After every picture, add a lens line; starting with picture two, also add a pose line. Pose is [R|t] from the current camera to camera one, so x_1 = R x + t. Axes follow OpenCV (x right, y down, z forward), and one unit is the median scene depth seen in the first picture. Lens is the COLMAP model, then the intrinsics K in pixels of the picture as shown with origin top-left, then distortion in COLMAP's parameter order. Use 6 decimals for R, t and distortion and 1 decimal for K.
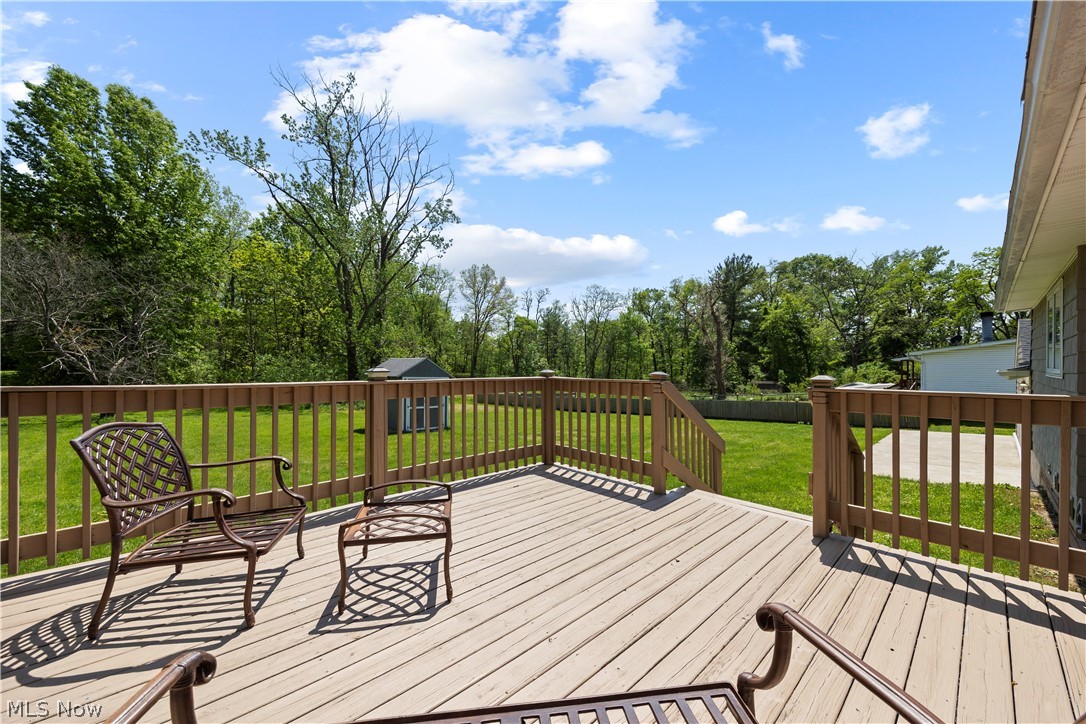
lens RADIAL K [[426.2, 0, 546.2], [0, 426.2, 362.3], [0, 0, 1]] dist [0.001804, 0.000238]
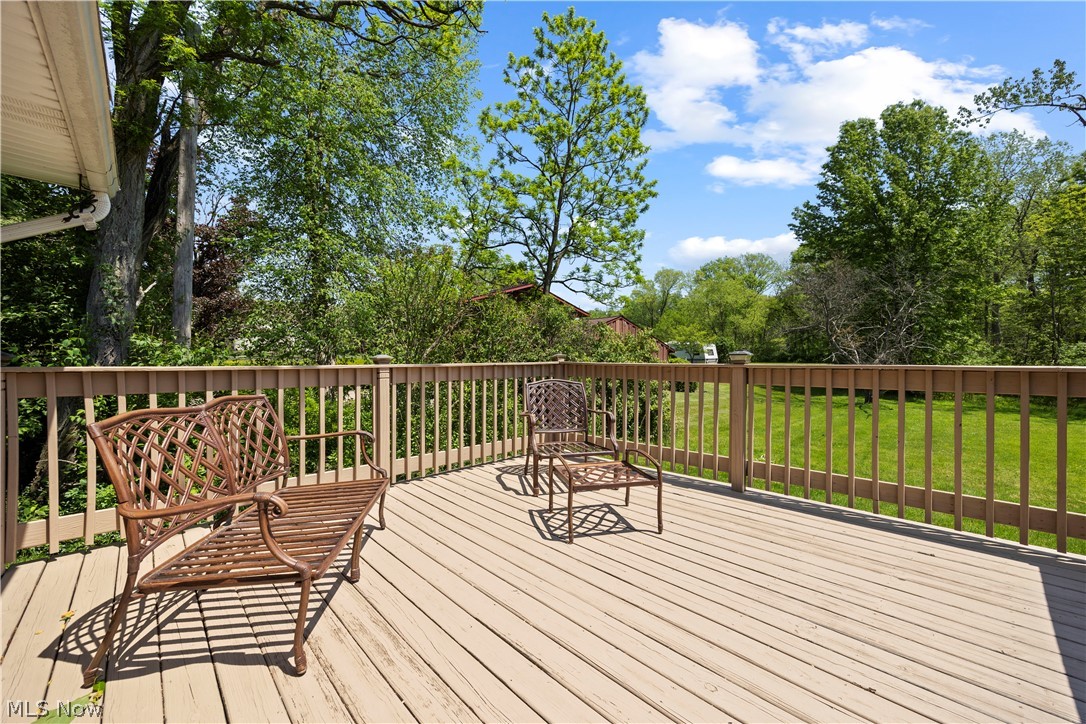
lens RADIAL K [[423.3, 0, 543.0], [0, 423.3, 362.0], [0, 0, 1]] dist [-0.003294, -0.000412]
pose [[-0.009867, 0.001488, -0.999950, 0.685264], [0.009886, 0.999950, 0.001391, 0.038181], [0.999902, -0.009872, -0.009881, 0.678391]]
